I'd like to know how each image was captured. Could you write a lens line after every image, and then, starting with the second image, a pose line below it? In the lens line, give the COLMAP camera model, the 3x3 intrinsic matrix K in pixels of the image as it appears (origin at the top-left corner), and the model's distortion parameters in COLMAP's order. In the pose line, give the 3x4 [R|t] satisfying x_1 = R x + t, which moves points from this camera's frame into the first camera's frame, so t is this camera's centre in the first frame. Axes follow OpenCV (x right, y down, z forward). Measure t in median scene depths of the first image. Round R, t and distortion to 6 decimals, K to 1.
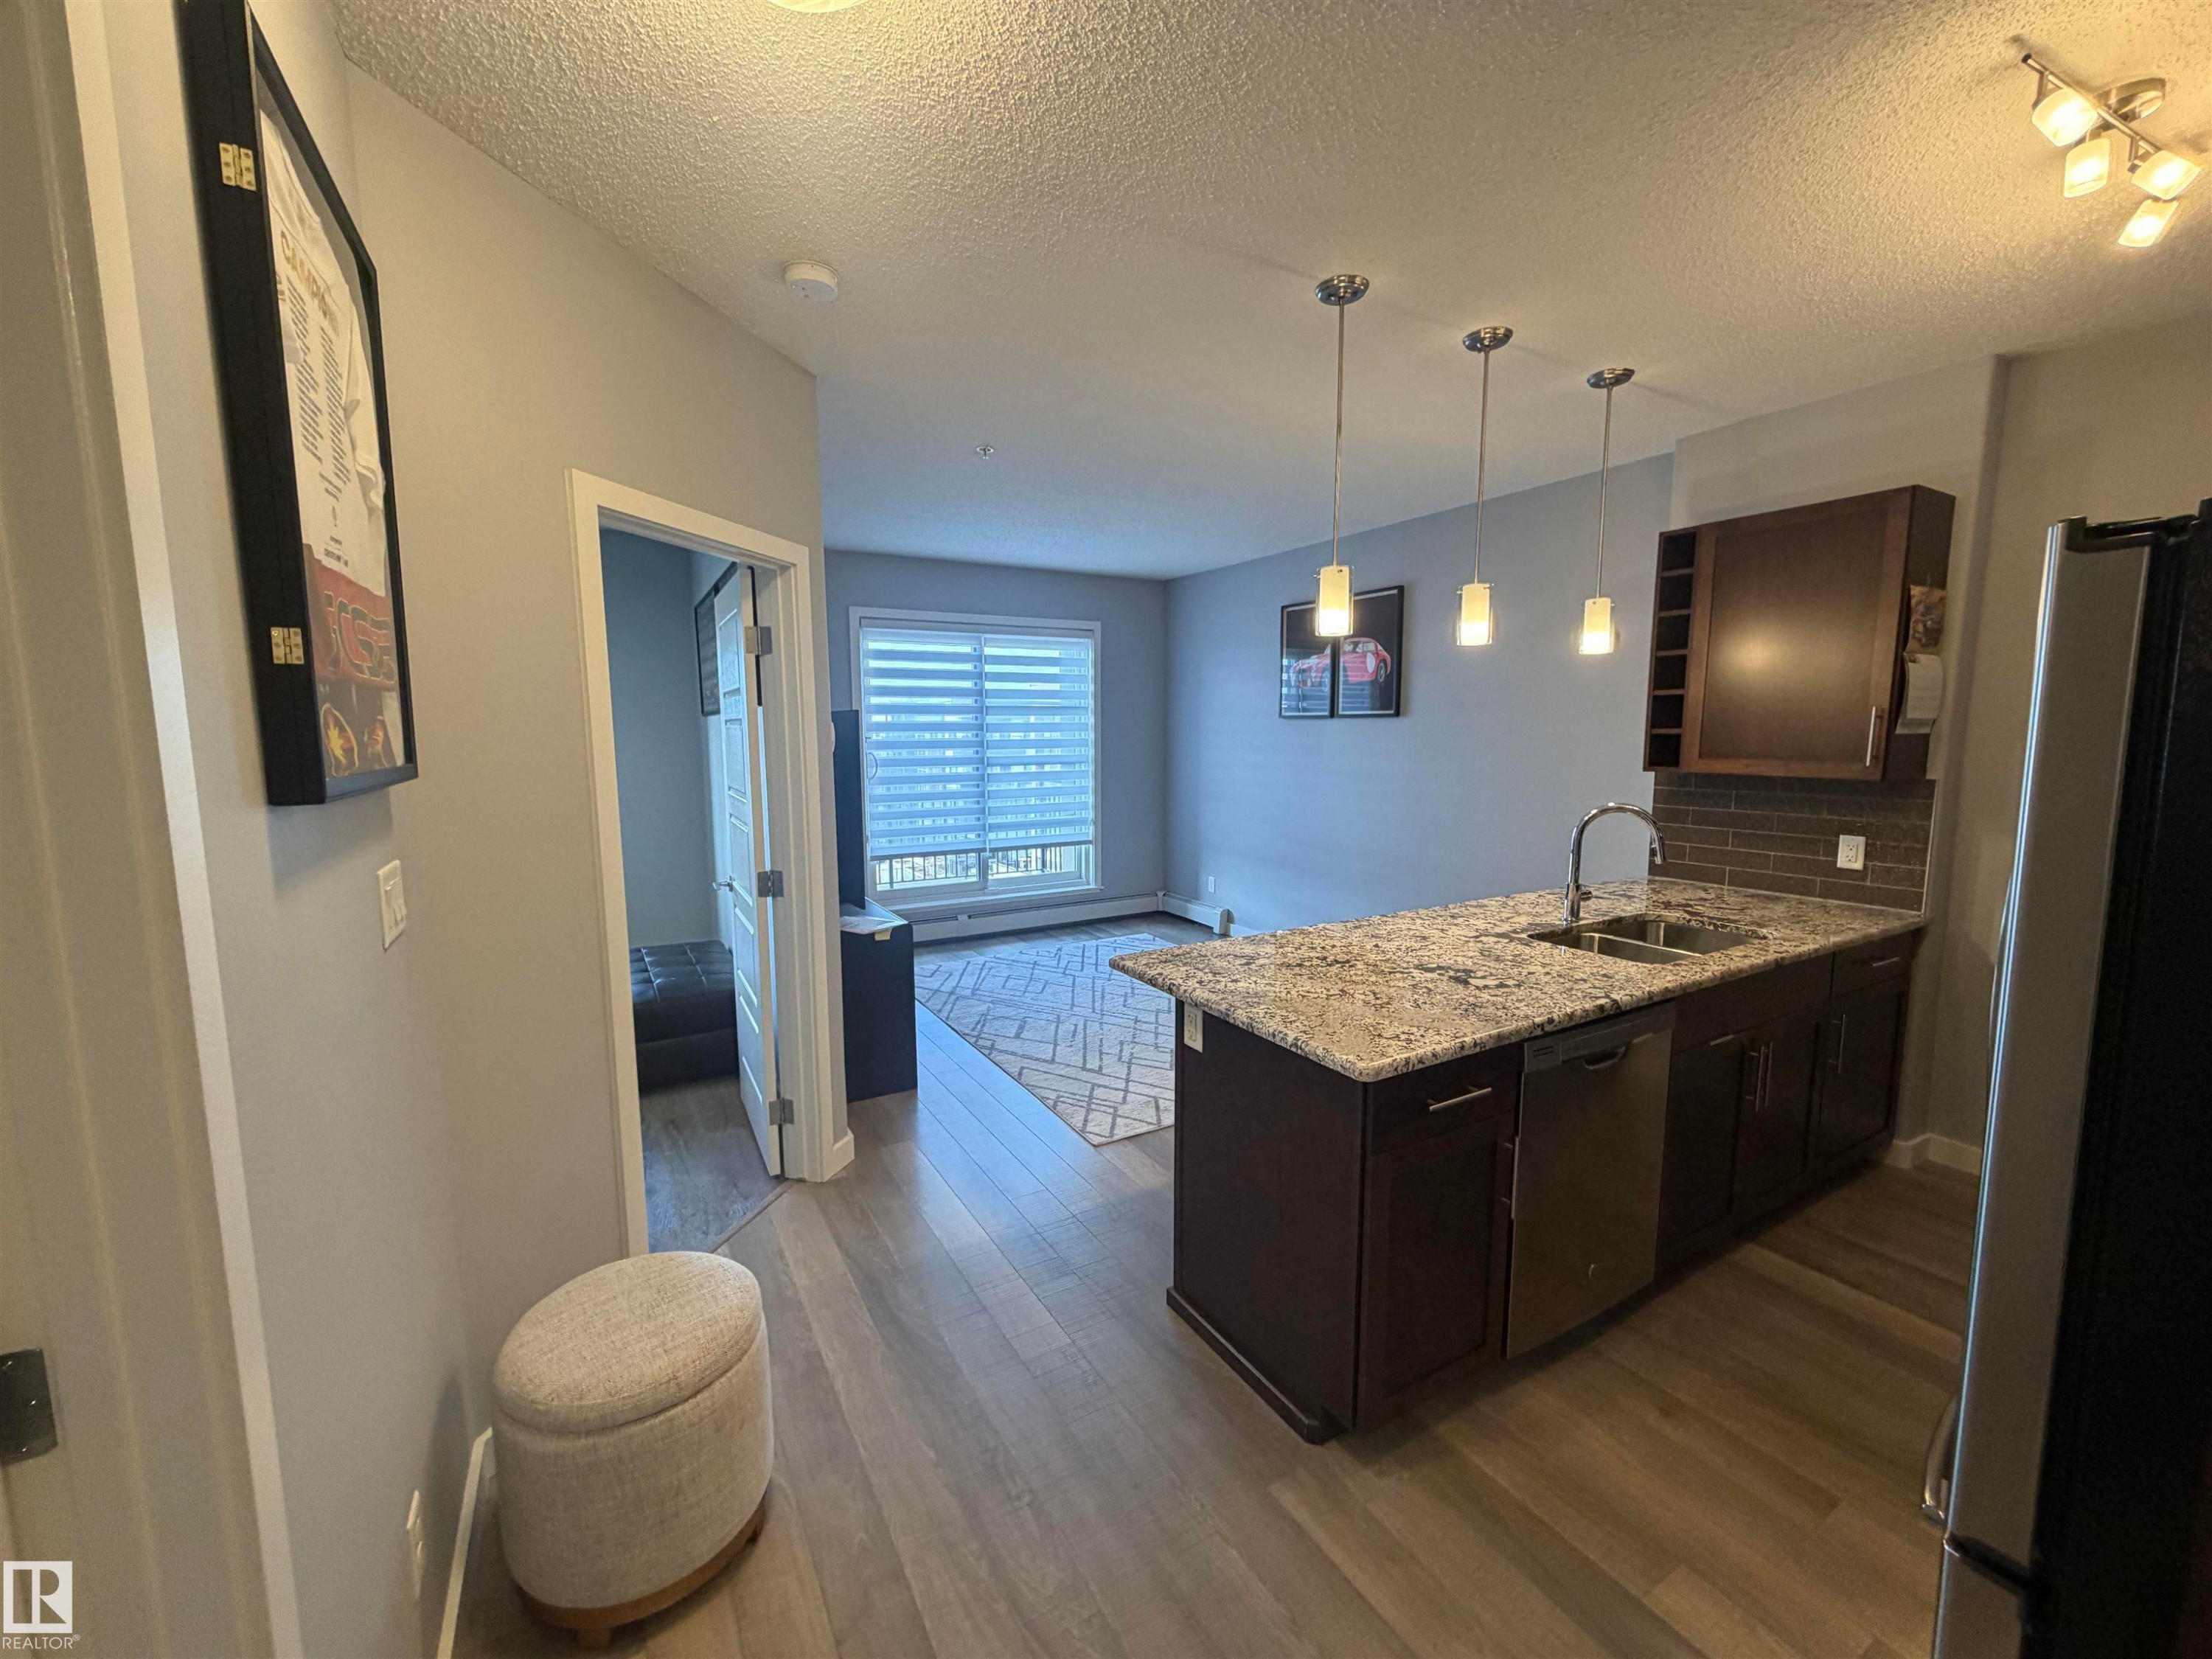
lens RADIAL K [[880.6, 0, 1099.1], [0, 880.6, 834.1], [0, 0, 1]] dist [0.001543, -0.000192]
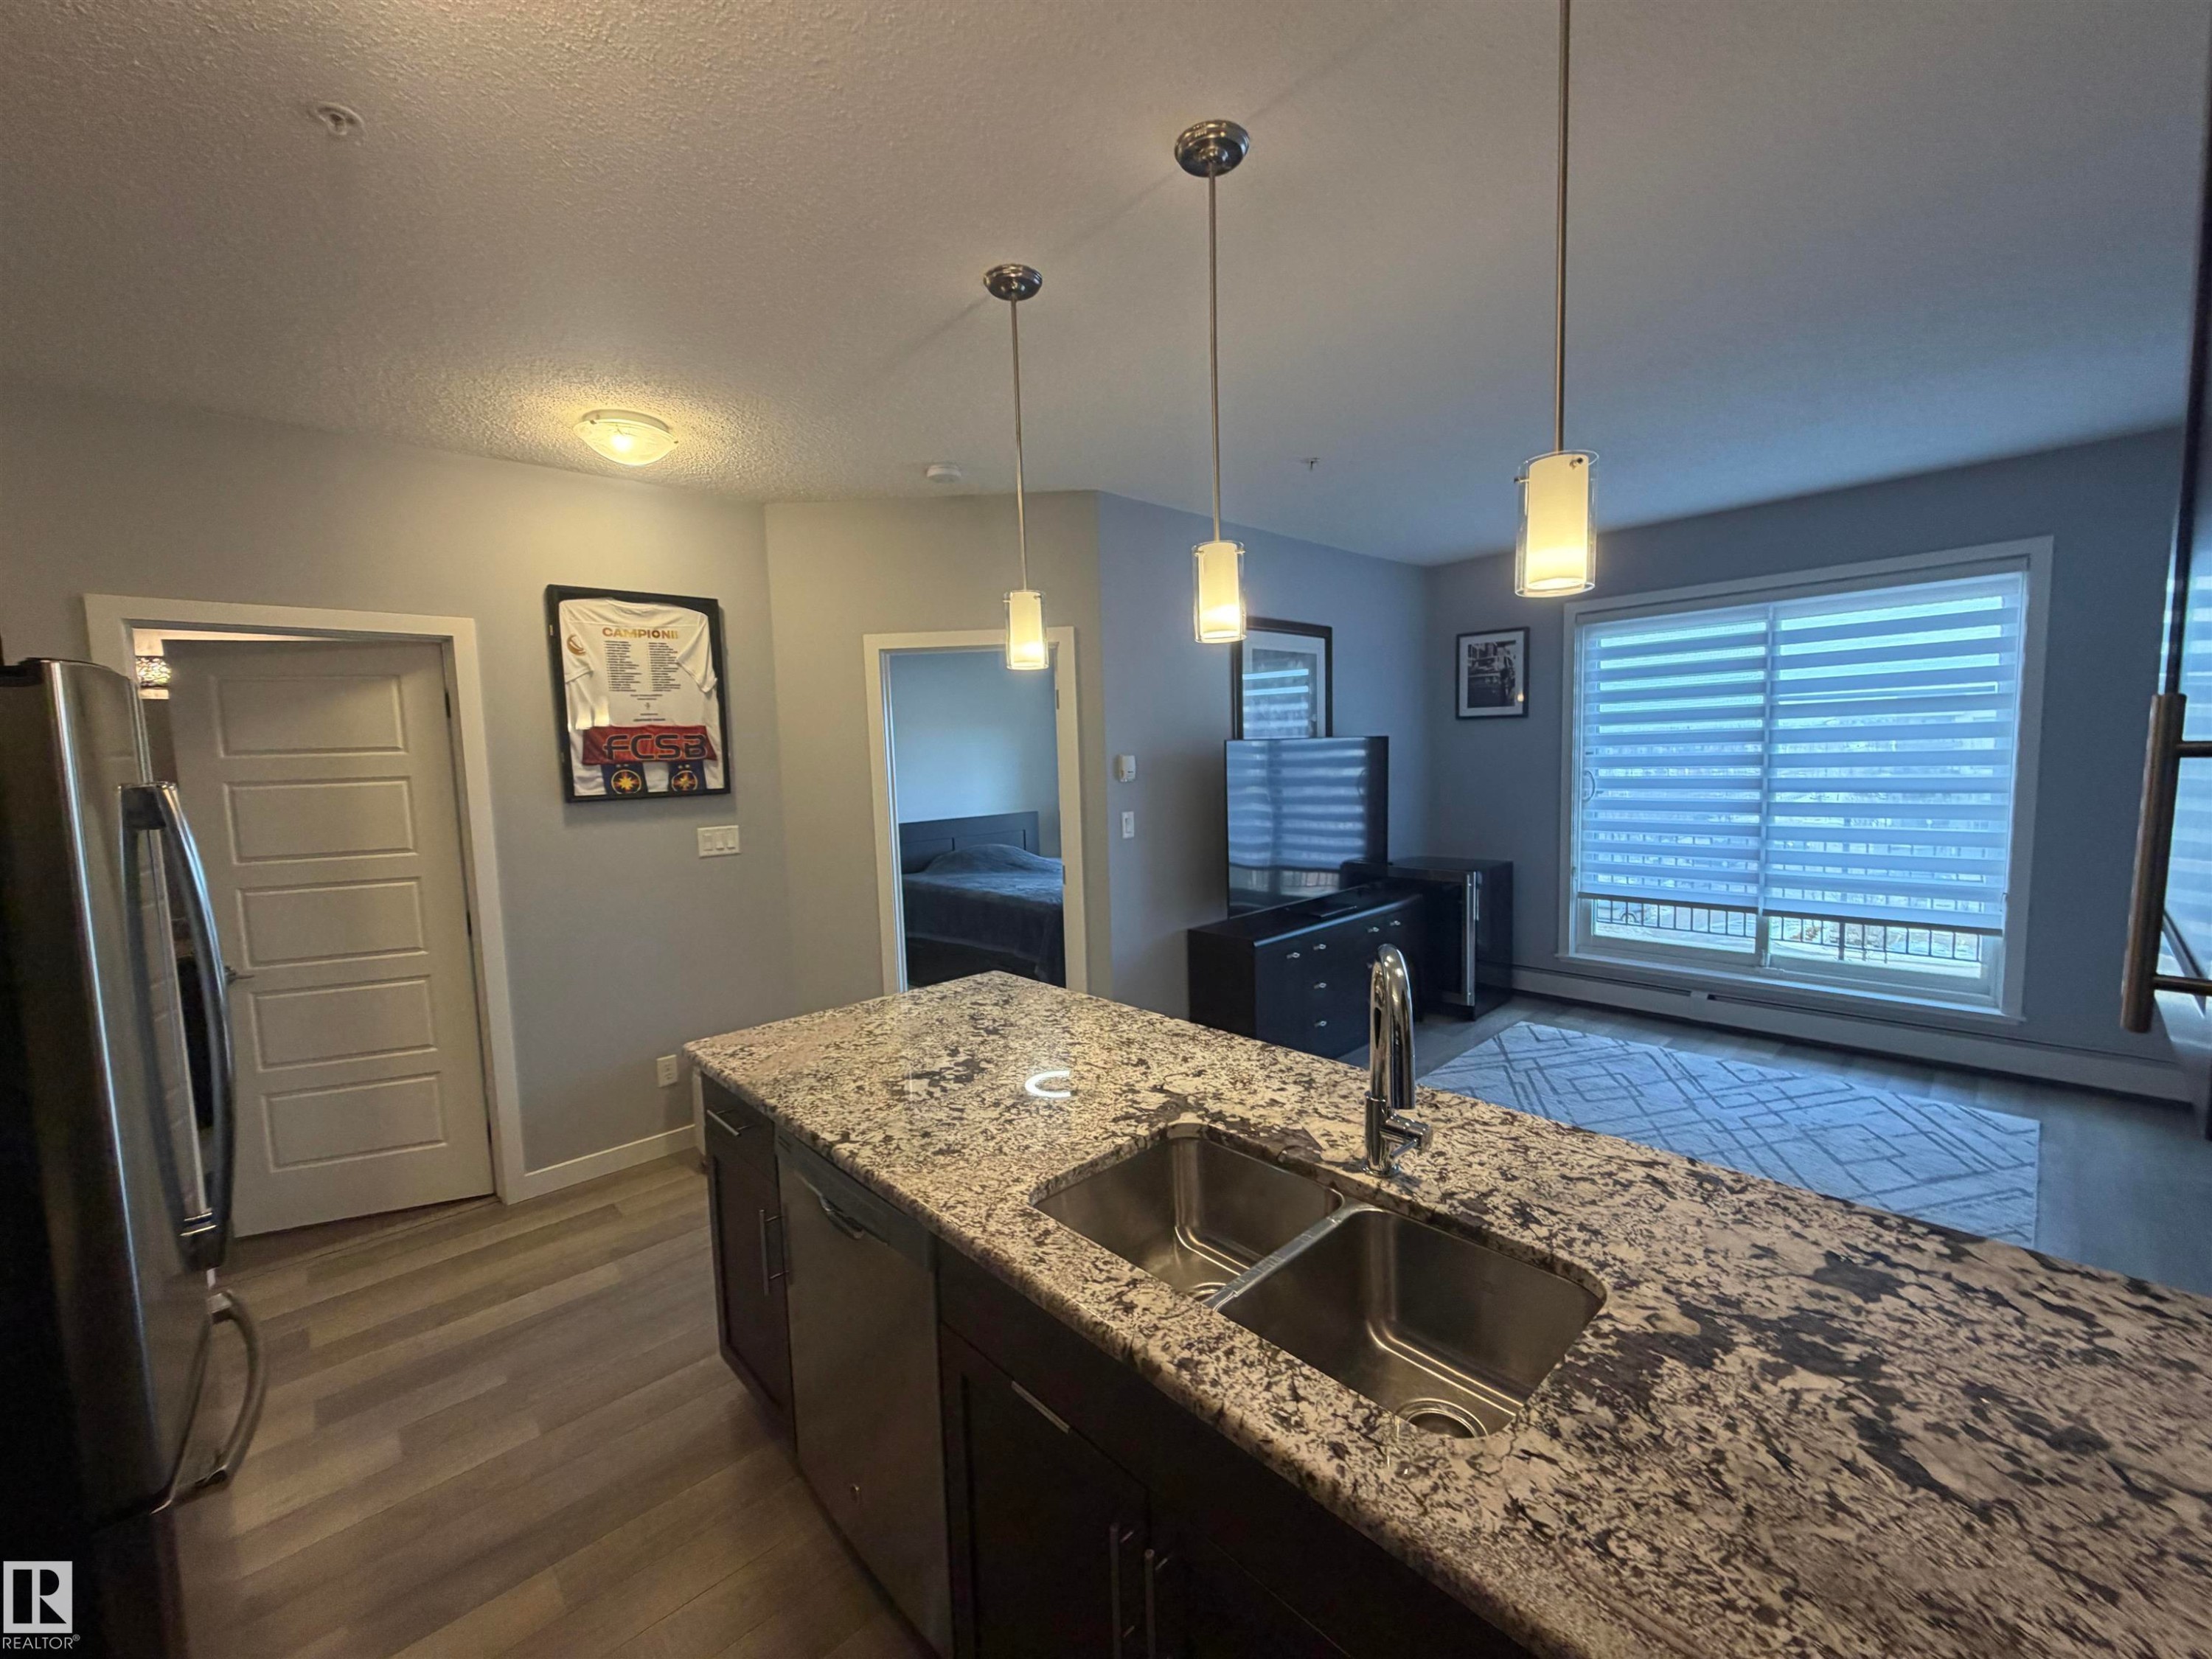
lens RADIAL K [[880.6, 0, 1099.1], [0, 880.6, 834.1], [0, 0, 1]] dist [0.001543, -0.000192]
pose [[0.222774, 0.087757, -0.970912, 0.622116], [-0.084216, 0.993949, 0.070516, -0.069669], [0.971226, 0.066058, 0.228817, 0.473993]]
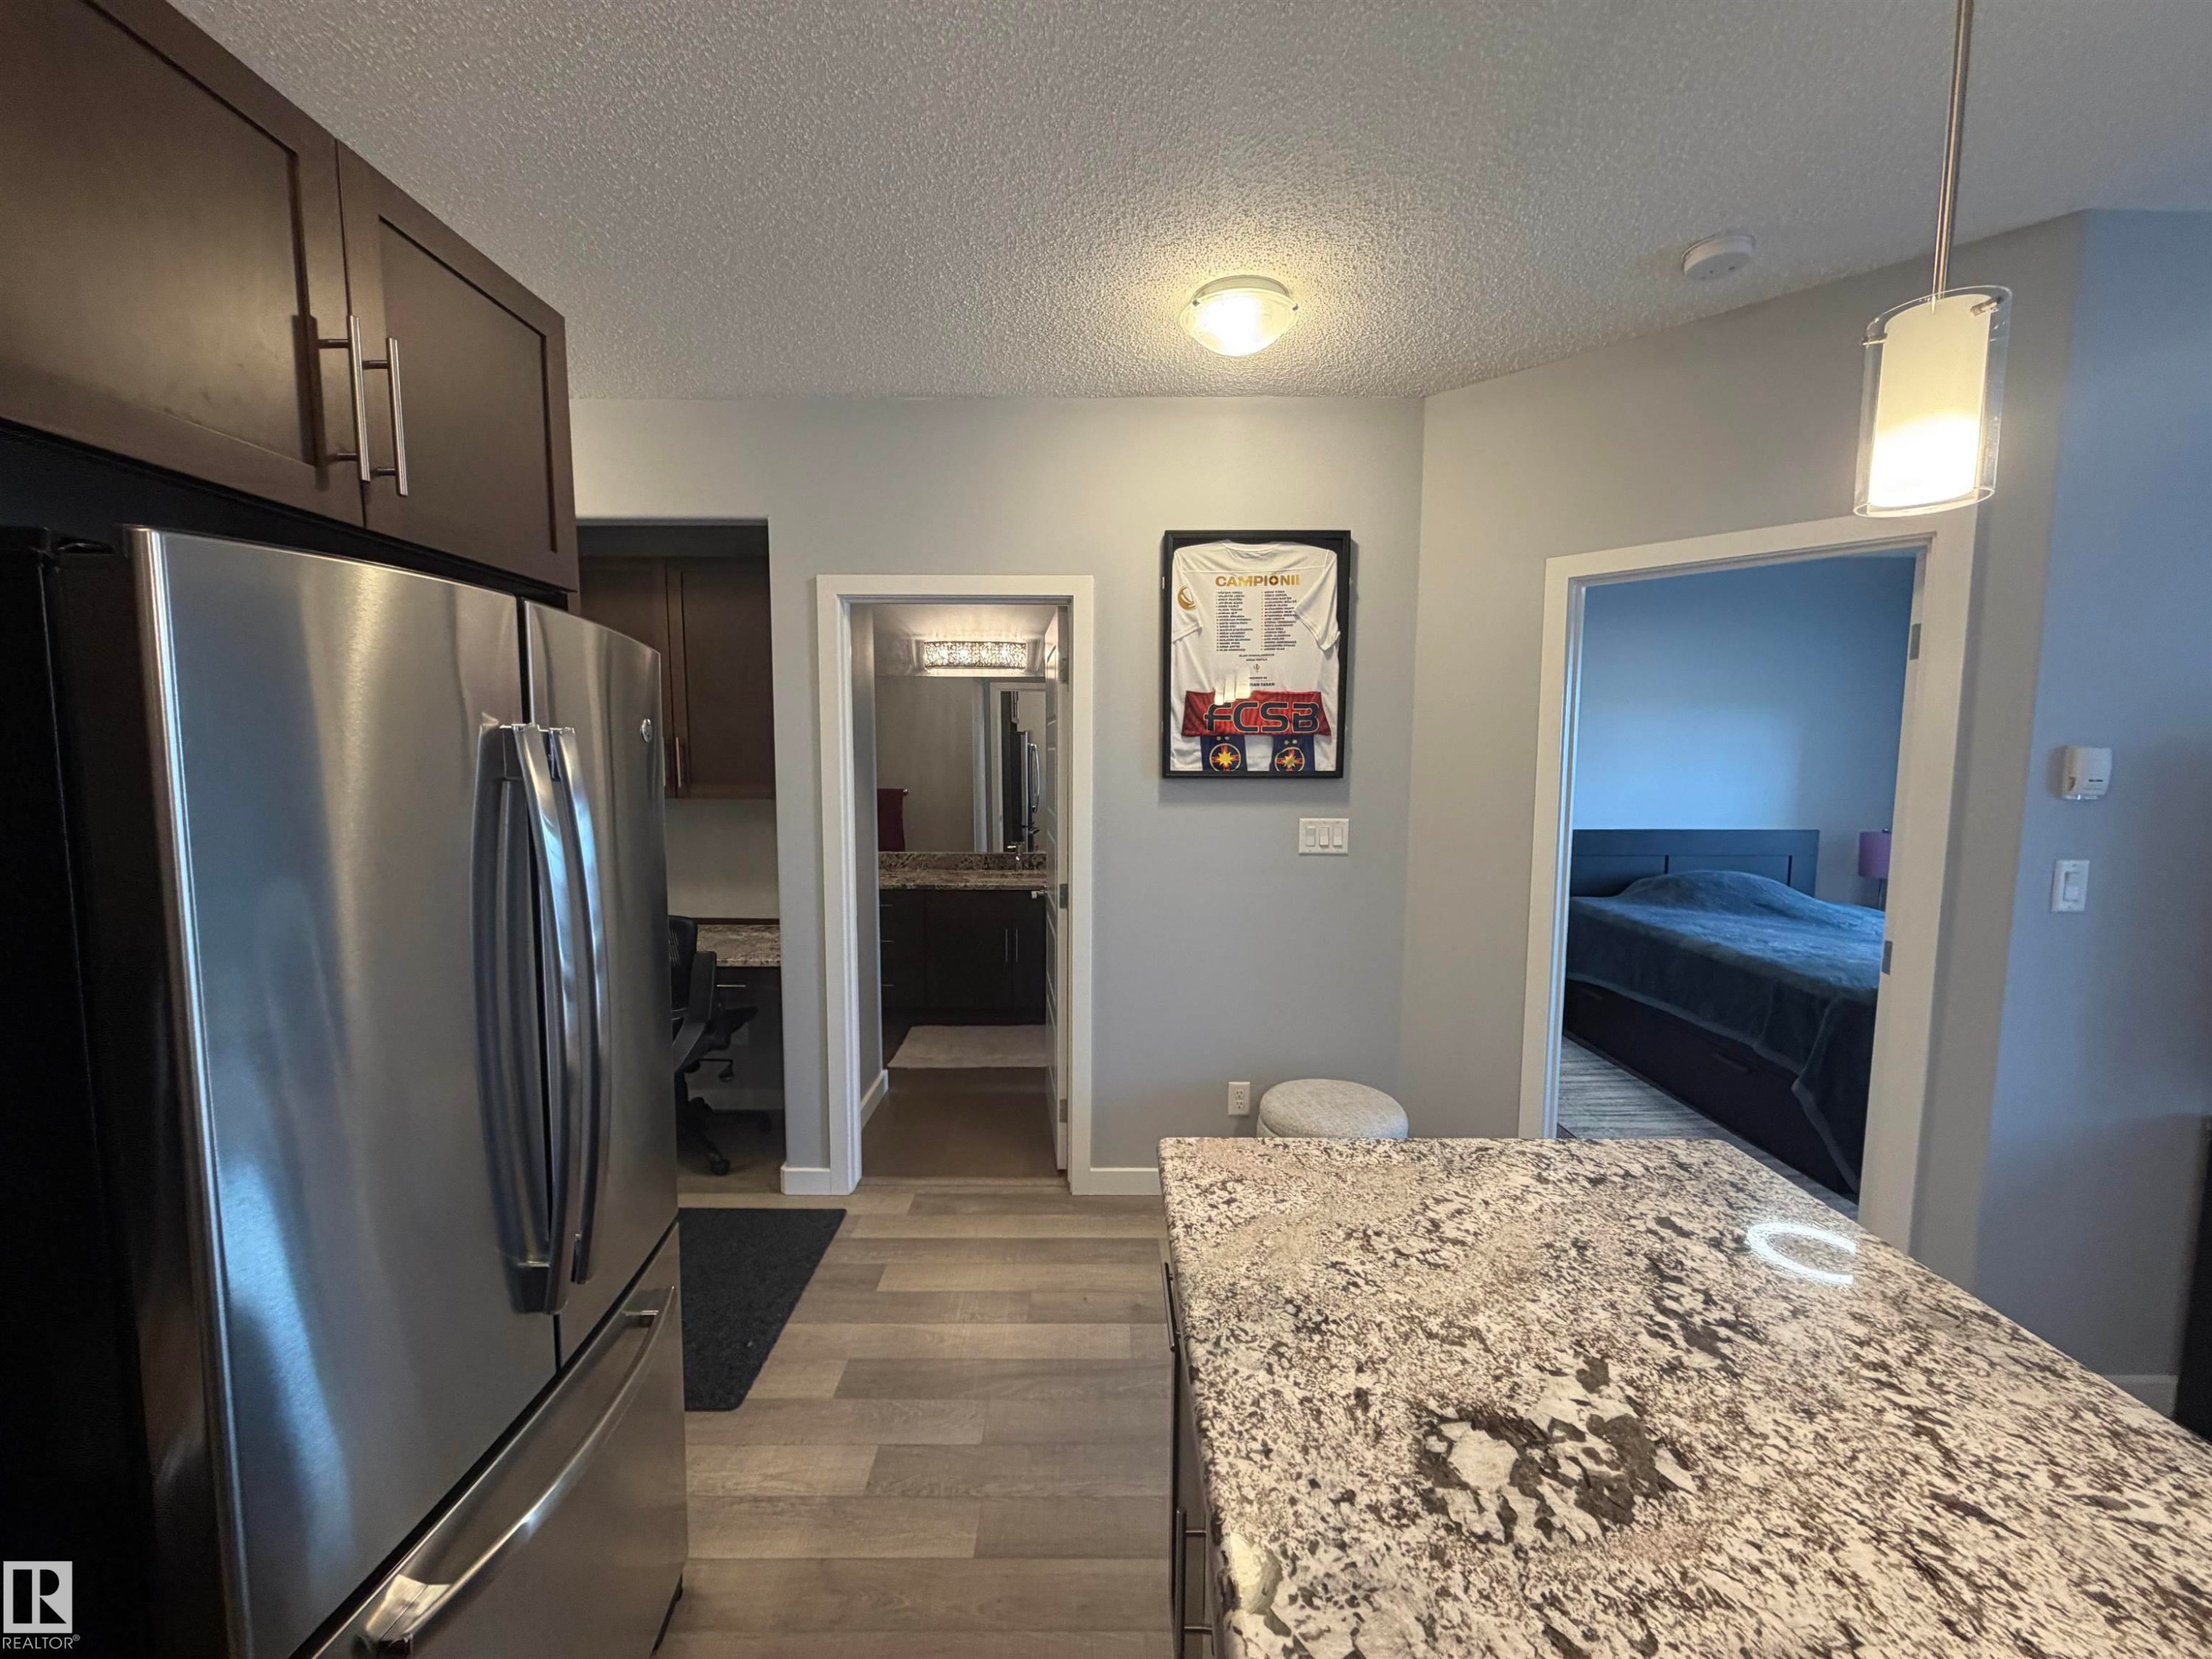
lens RADIAL K [[880.6, 0, 1099.1], [0, 880.6, 834.1], [0, 0, 1]] dist [0.001543, -0.000192]
pose [[-0.498590, 0.087155, -0.862445, 0.400172], [-0.103818, 0.981767, 0.159232, -0.064753], [0.860599, 0.168929, -0.480451, 0.490508]]
